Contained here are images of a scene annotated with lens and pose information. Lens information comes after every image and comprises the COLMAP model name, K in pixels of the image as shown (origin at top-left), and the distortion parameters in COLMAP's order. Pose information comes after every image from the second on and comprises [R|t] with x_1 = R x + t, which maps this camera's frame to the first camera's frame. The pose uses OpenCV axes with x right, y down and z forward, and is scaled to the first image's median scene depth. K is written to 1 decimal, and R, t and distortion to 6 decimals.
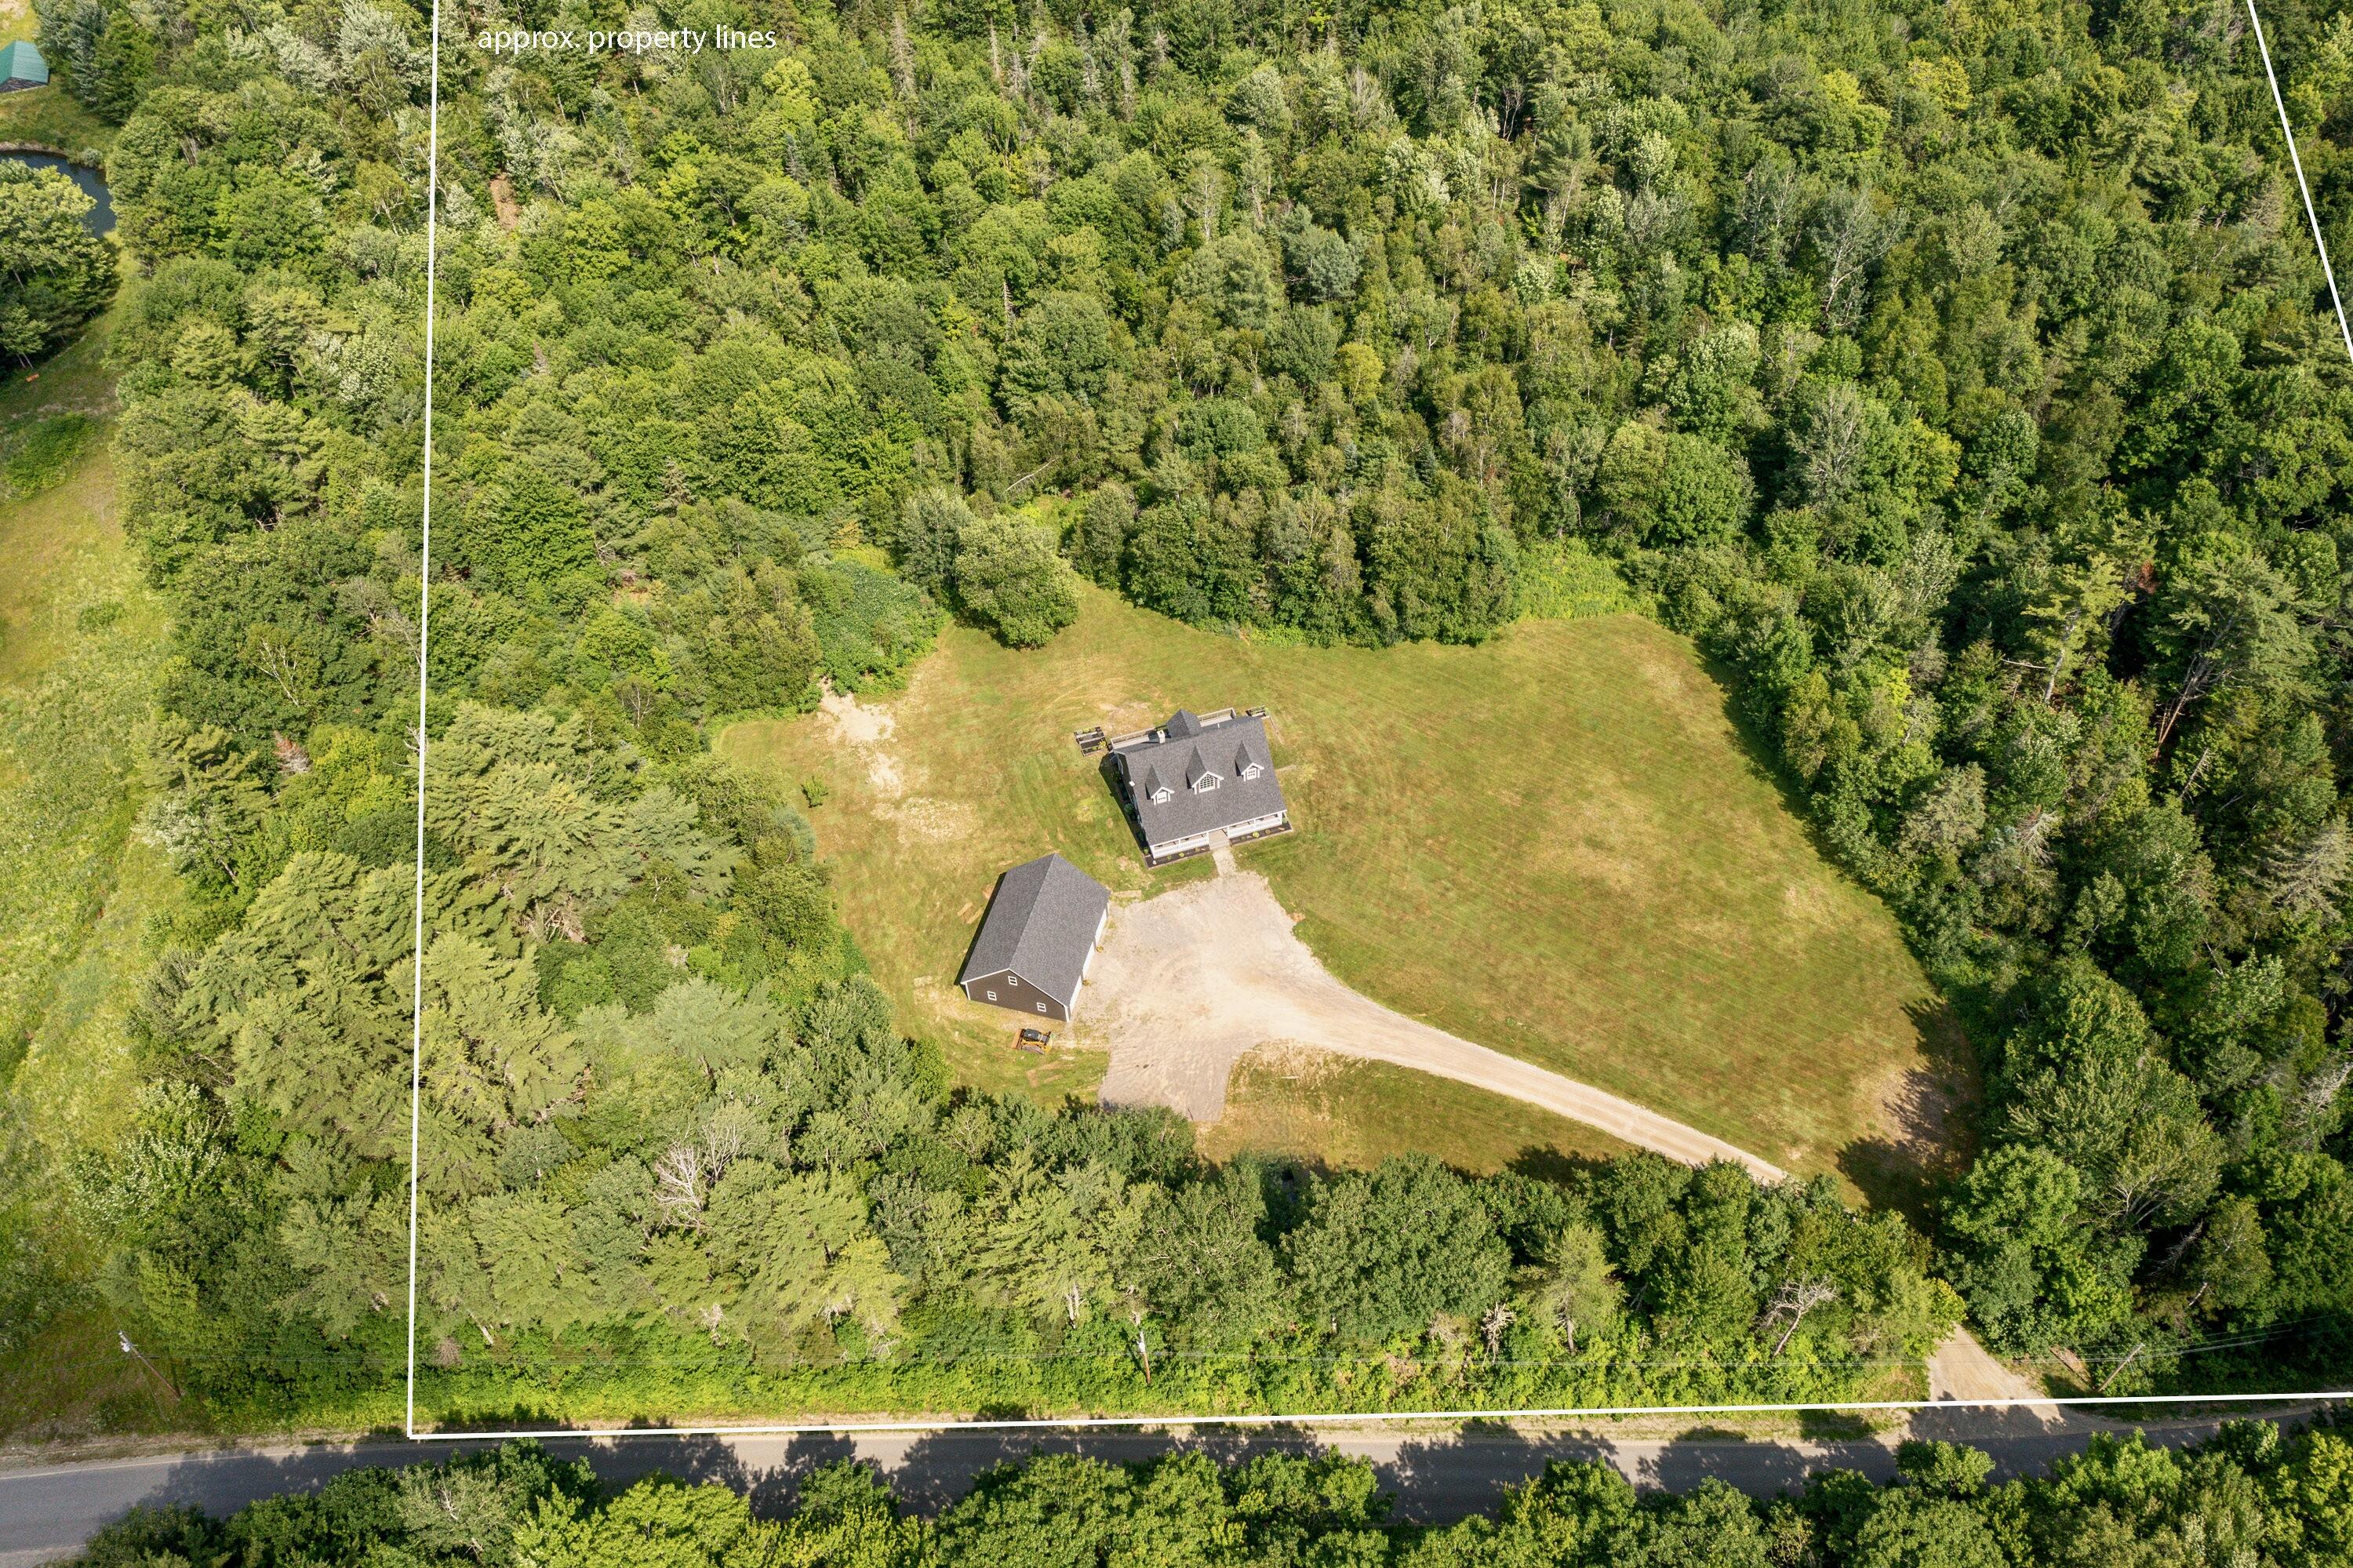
lens RADIAL K [[1856.0, 0, 1176.5], [0, 1856.0, 784.0], [0, 0, 1]] dist [-0.007269, 0.001276]
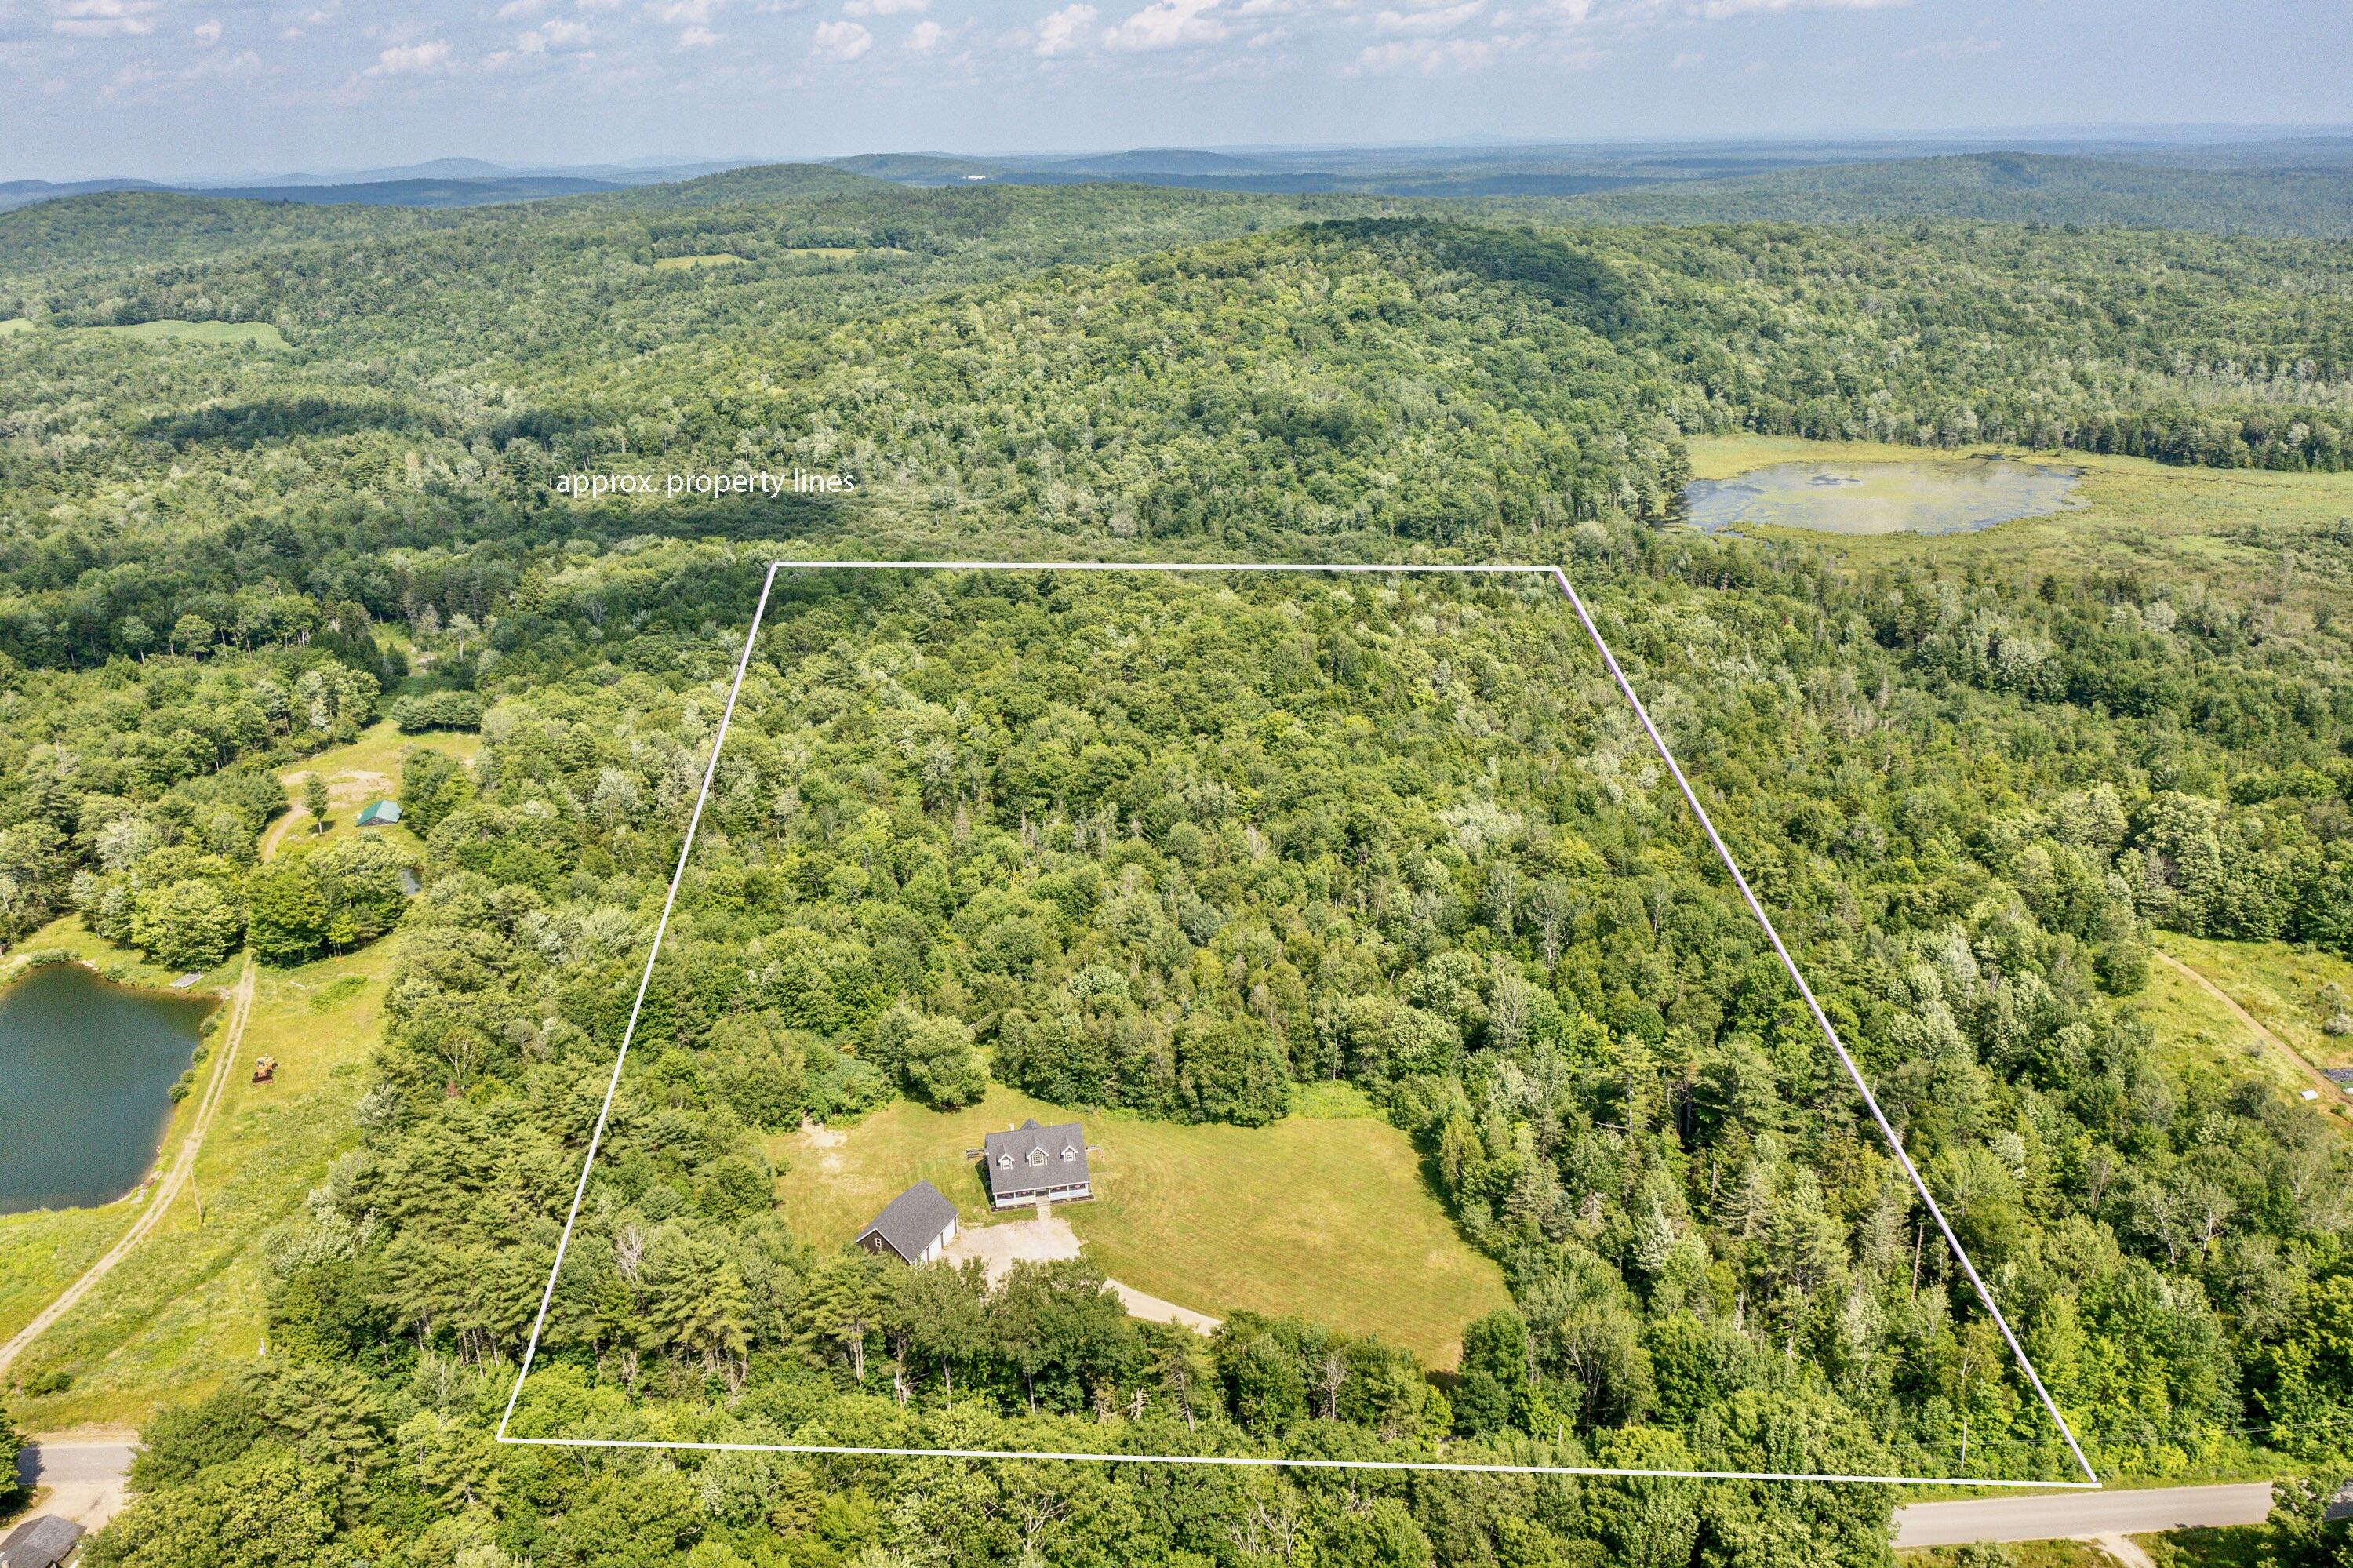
lens RADIAL K [[1856.0, 0, 1176.5], [0, 1856.0, 784.0], [0, 0, 1]] dist [-0.007269, 0.001276]
pose [[0.994323, 0.038151, -0.099325, 0.233653], [-0.083592, 0.857646, -0.507401, 0.432441], [0.065828, 0.512823, 0.855967, -0.368778]]
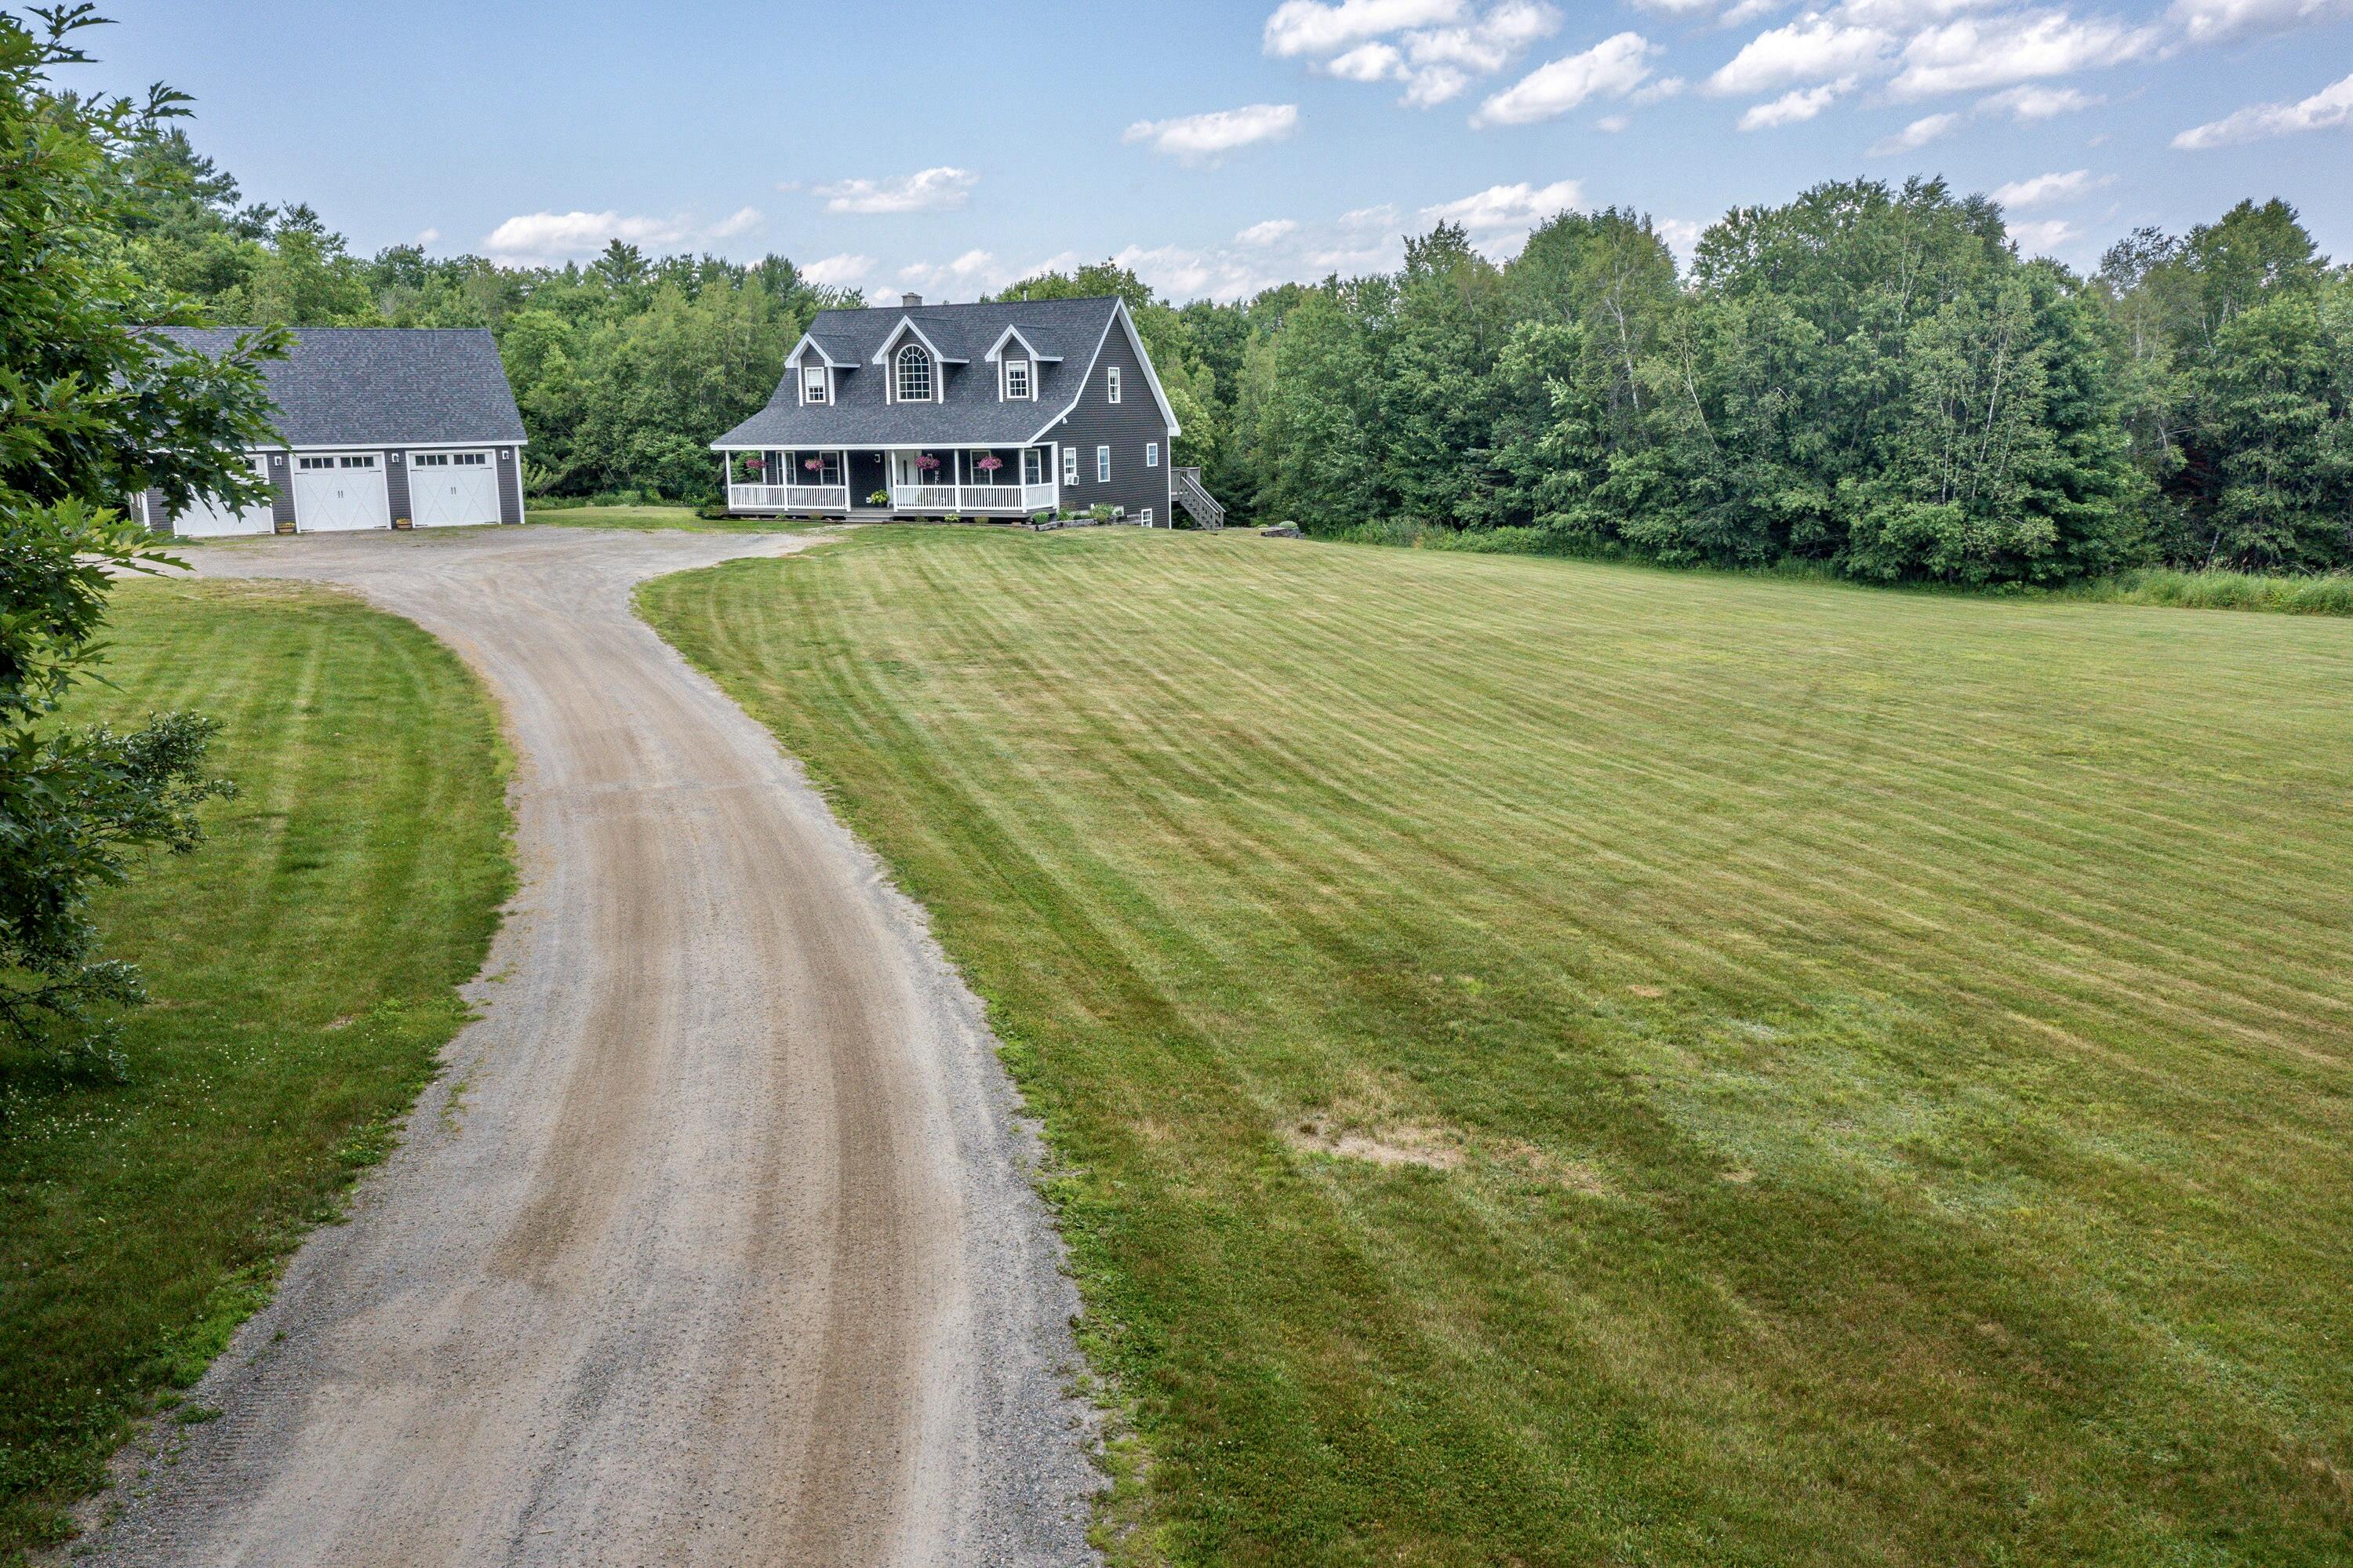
lens RADIAL K [[1856.0, 0, 1176.5], [0, 1856.0, 784.0], [0, 0, 1]] dist [-0.007269, 0.001276]
pose [[0.738762, 0.145291, -0.658120, 0.295690], [-0.517127, 0.748420, -0.415267, 0.177972], [0.432216, 0.647115, 0.628038, 0.742312]]
